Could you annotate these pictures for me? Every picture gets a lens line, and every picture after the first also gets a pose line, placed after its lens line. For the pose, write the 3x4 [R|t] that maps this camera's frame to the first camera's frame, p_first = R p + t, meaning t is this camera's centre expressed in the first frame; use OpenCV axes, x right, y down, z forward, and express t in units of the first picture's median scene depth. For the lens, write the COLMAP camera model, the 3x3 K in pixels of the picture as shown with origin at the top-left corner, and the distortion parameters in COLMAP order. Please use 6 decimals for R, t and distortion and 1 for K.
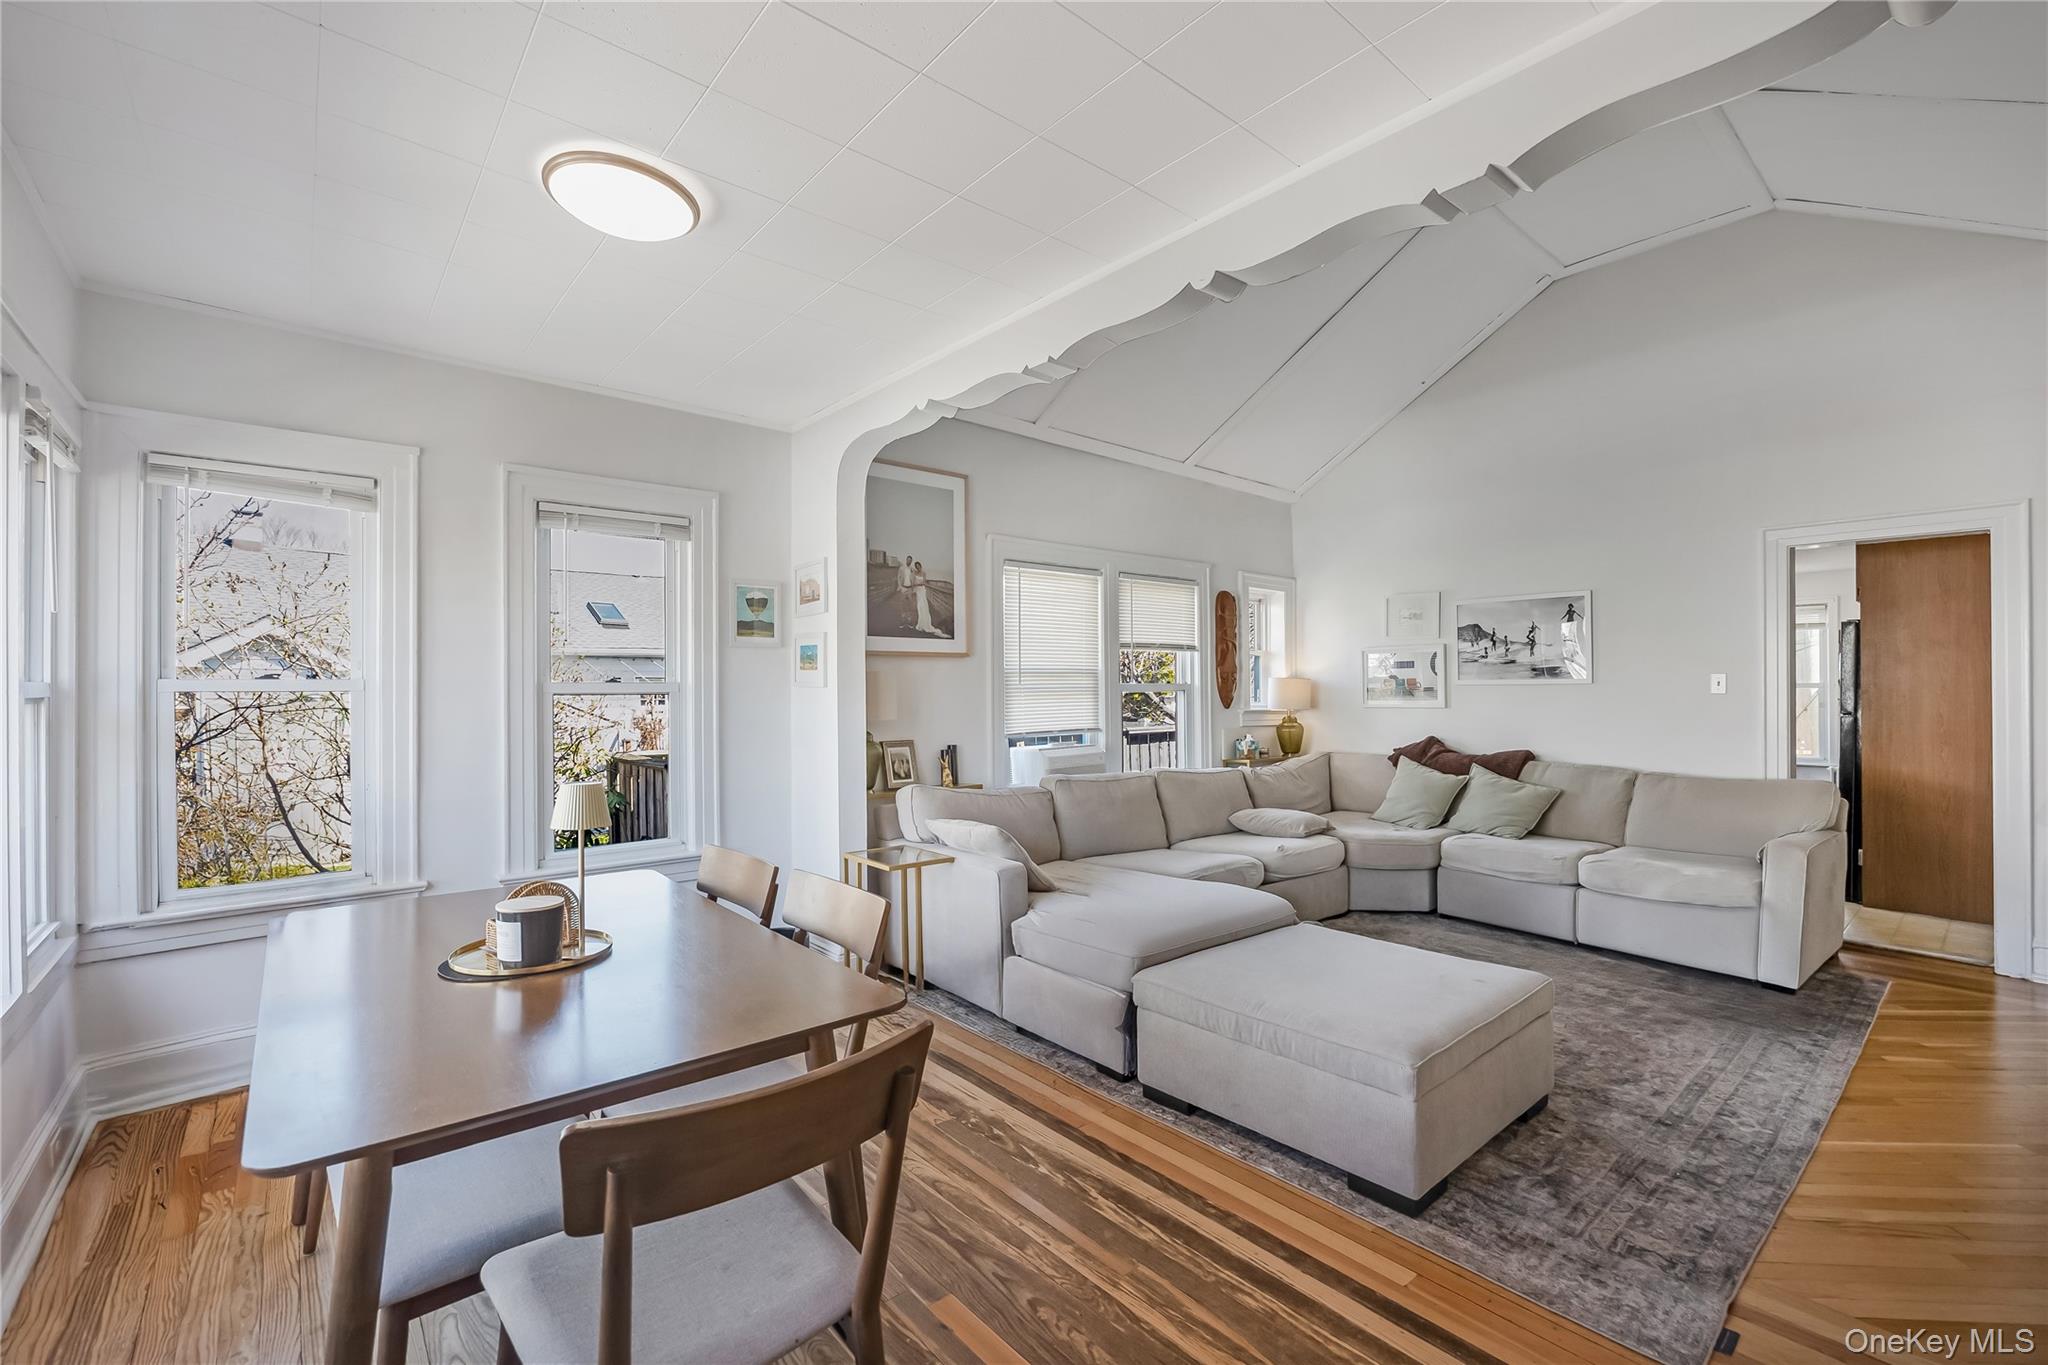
lens RADIAL K [[841.5, 0, 1033.9], [0, 841.5, 698.0], [0, 0, 1]] dist [-0.017292, 0.000310]
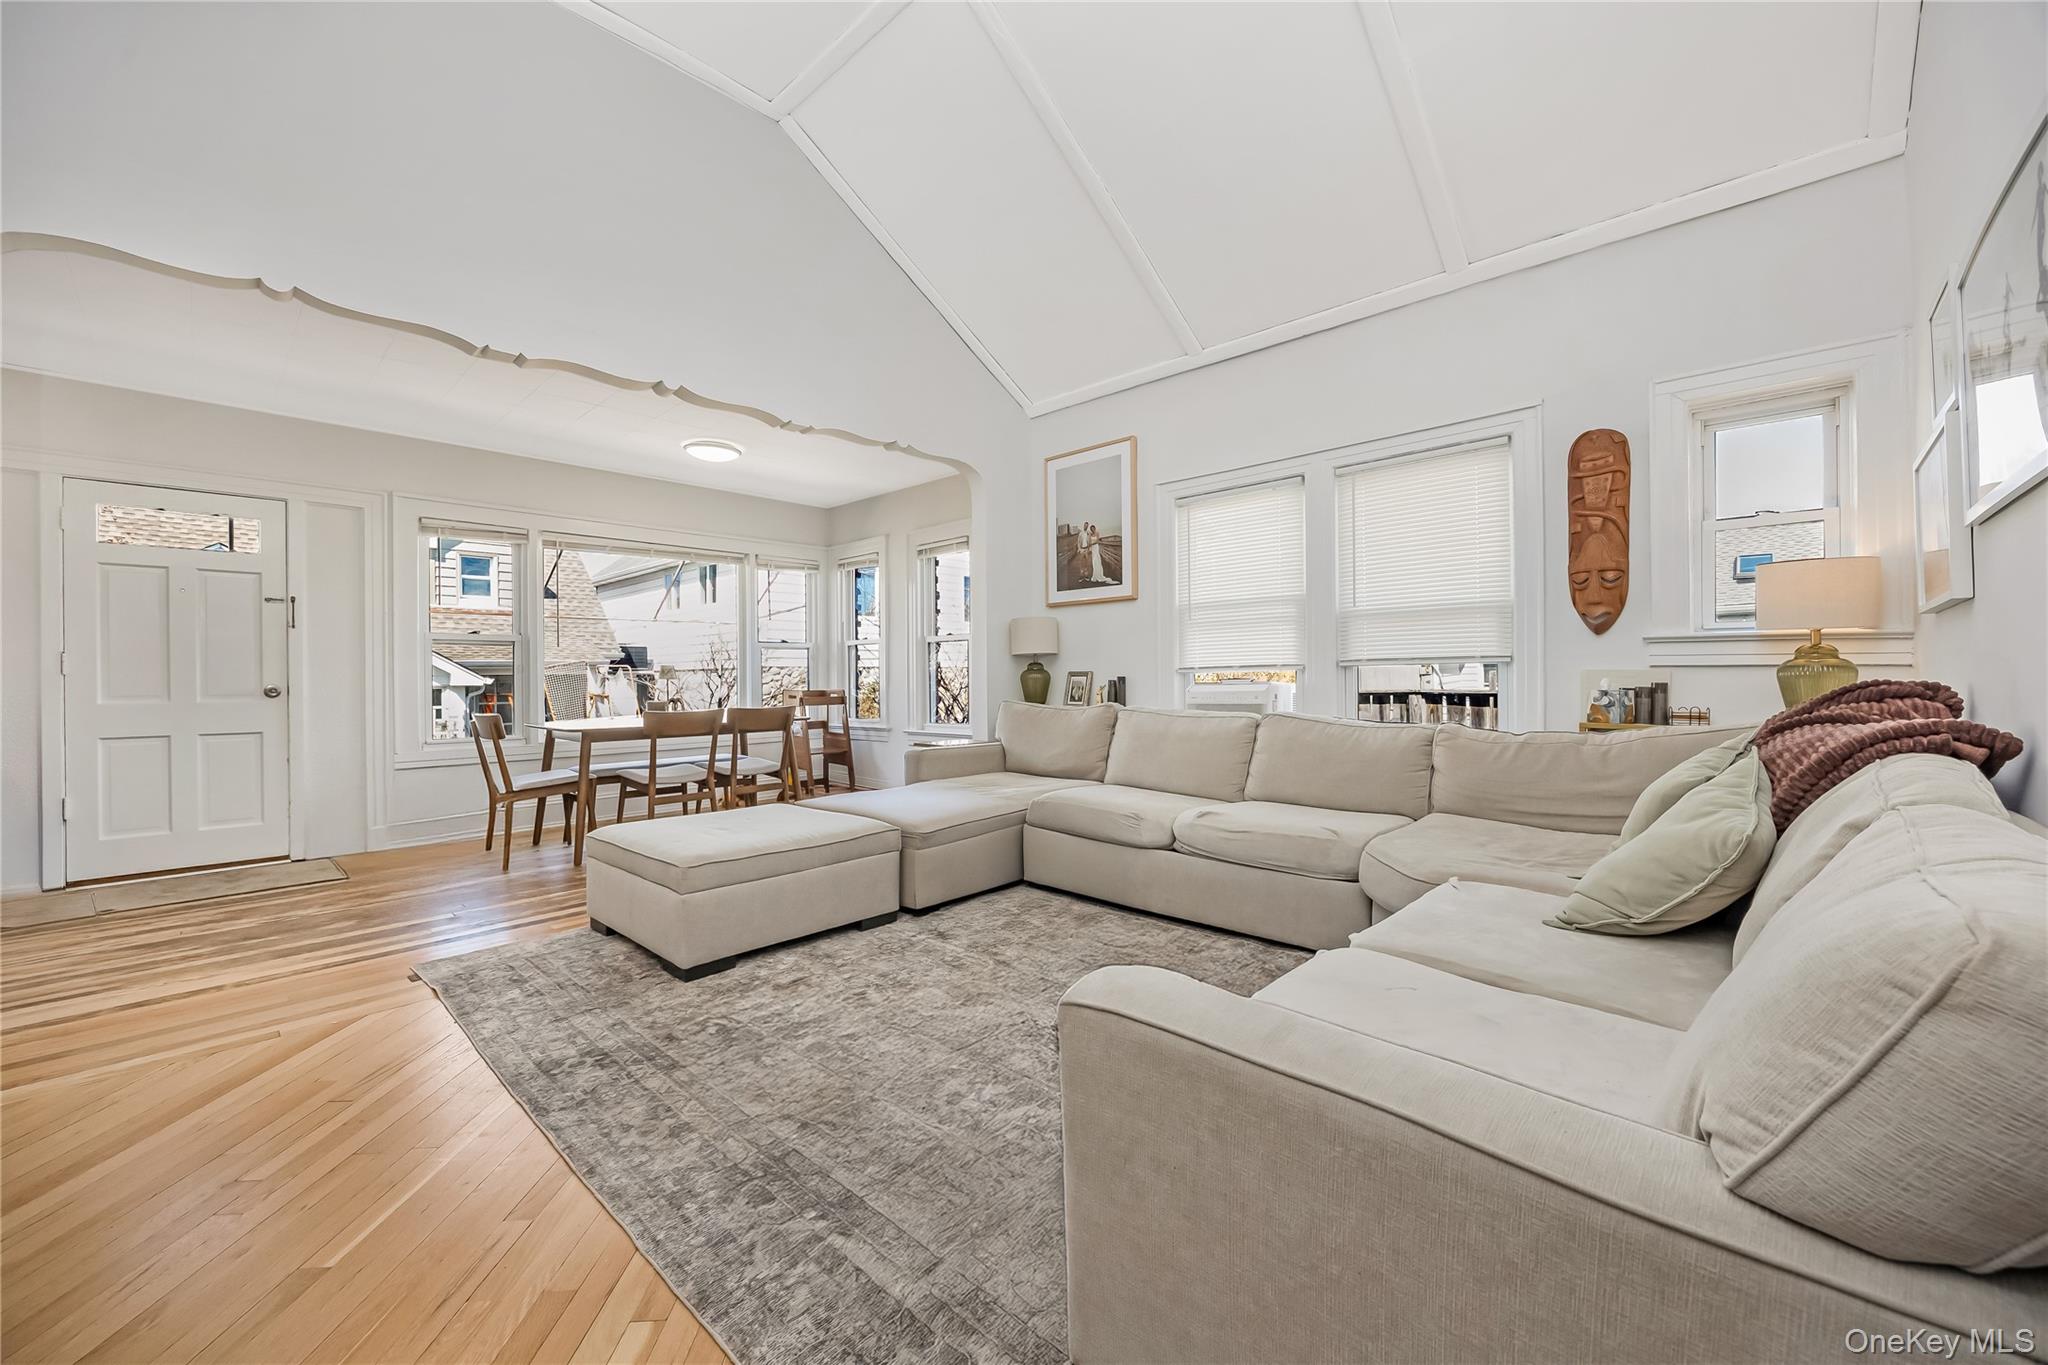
lens RADIAL K [[795.7, 0, 1028.8], [0, 795.7, 670.0], [0, 0, 1]] dist [-0.003599, 0.000609]
pose [[0.129853, -0.005863, -0.991516, 0.962276], [-0.001318, 0.999981, -0.006086, 0.053298], [0.991532, 0.002097, 0.129843, 0.735970]]
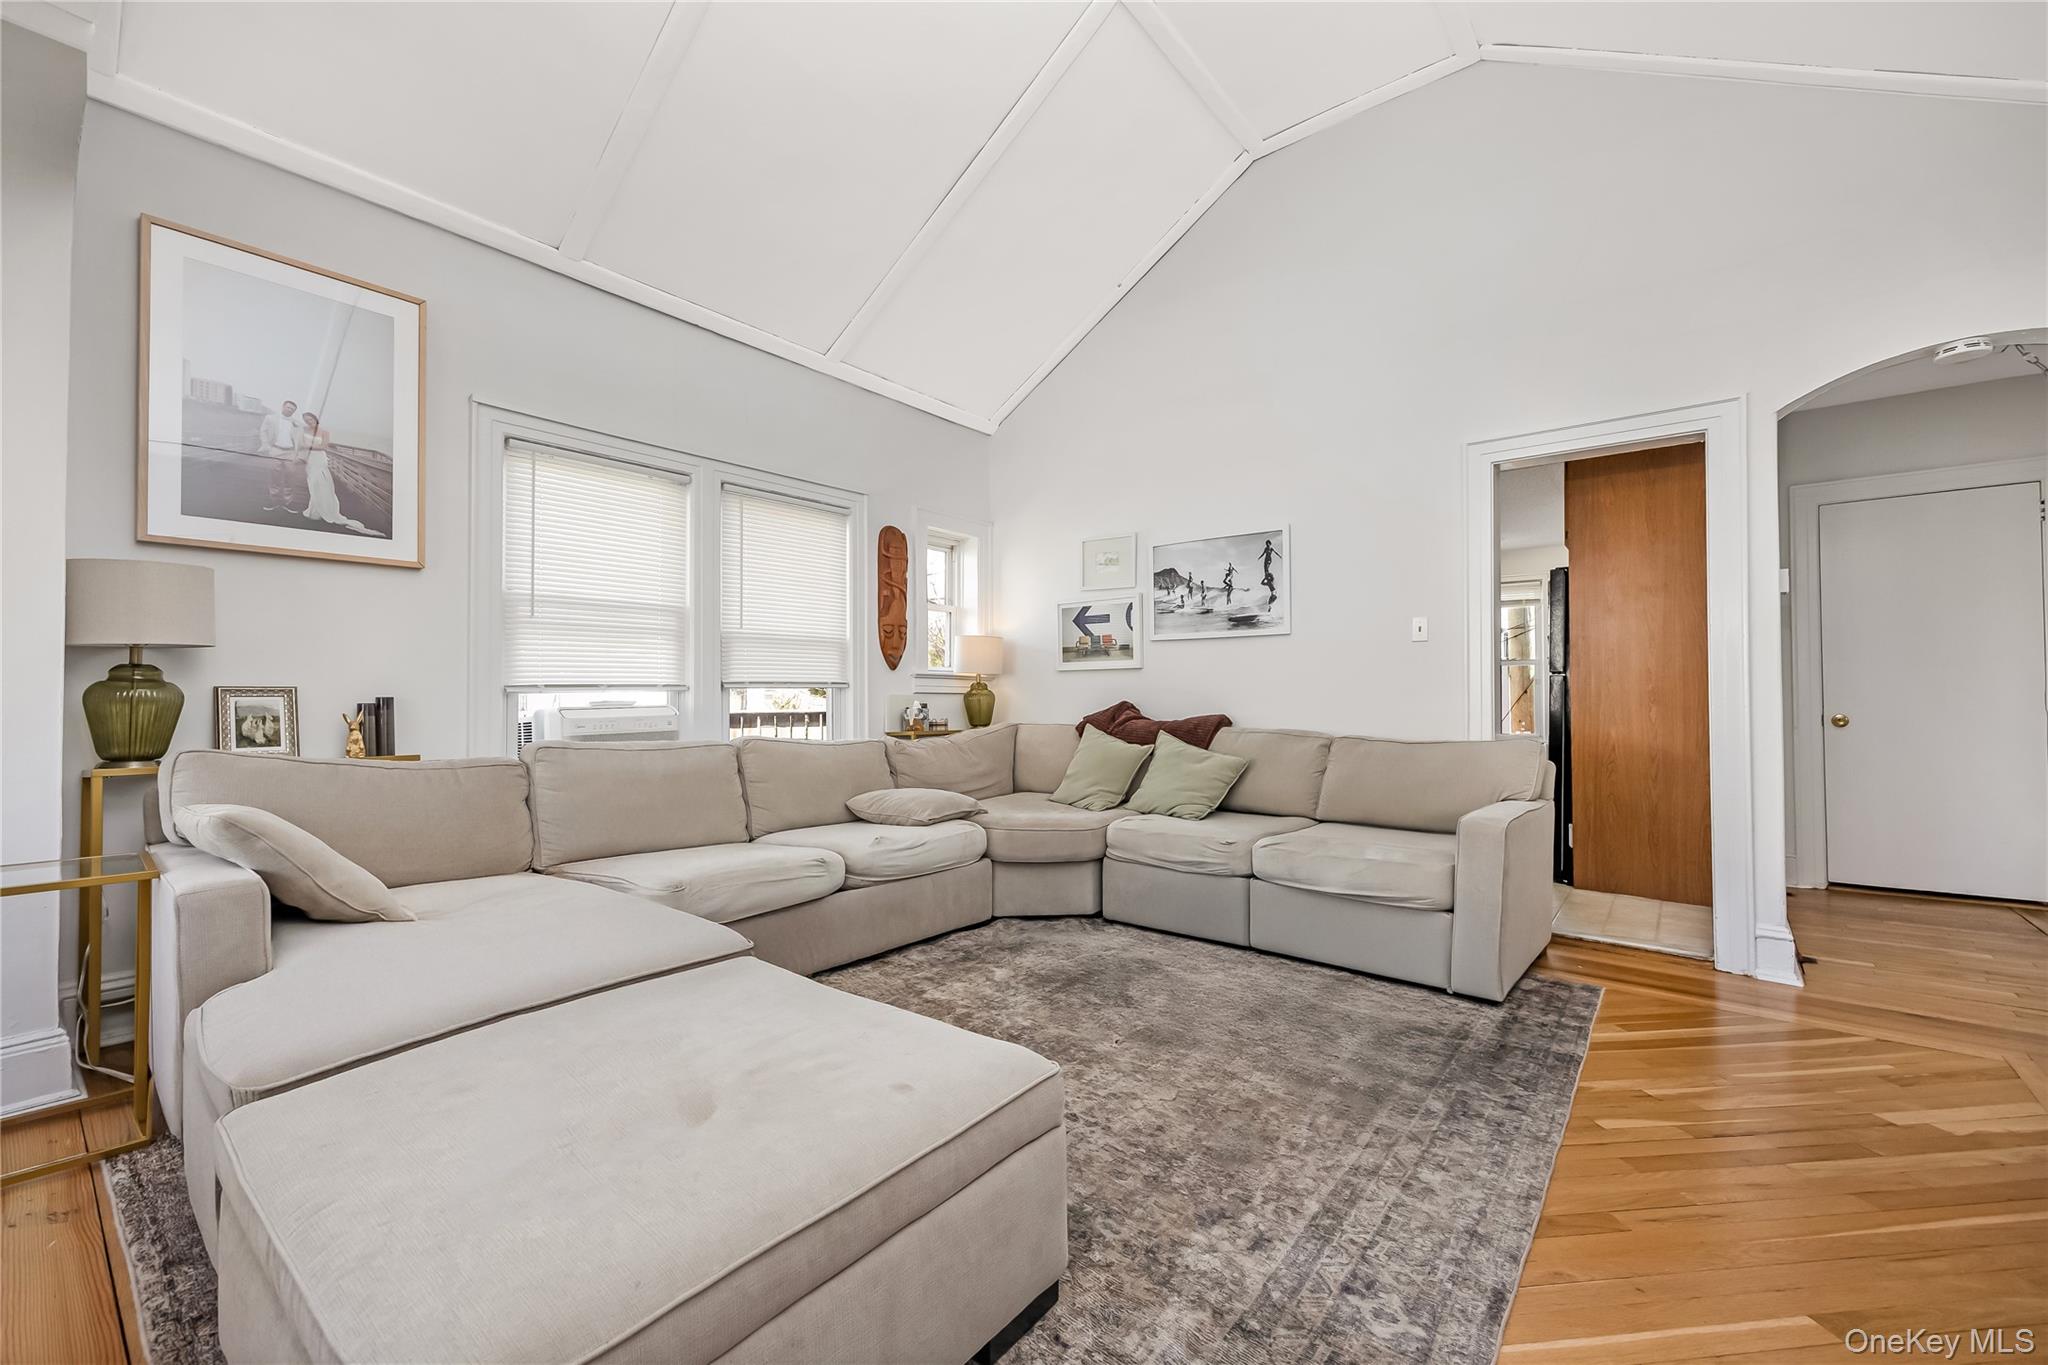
lens RADIAL K [[795.7, 0, 1037.0], [0, 795.7, 697.2], [0, 0, 1]] dist [-0.003599, 0.000609]
pose [[0.981815, 0.004609, 0.189784, 0.290160], [-0.003031, 0.999958, -0.008606, 0.059590], [-0.189816, 0.007875, 0.981788, 0.284859]]
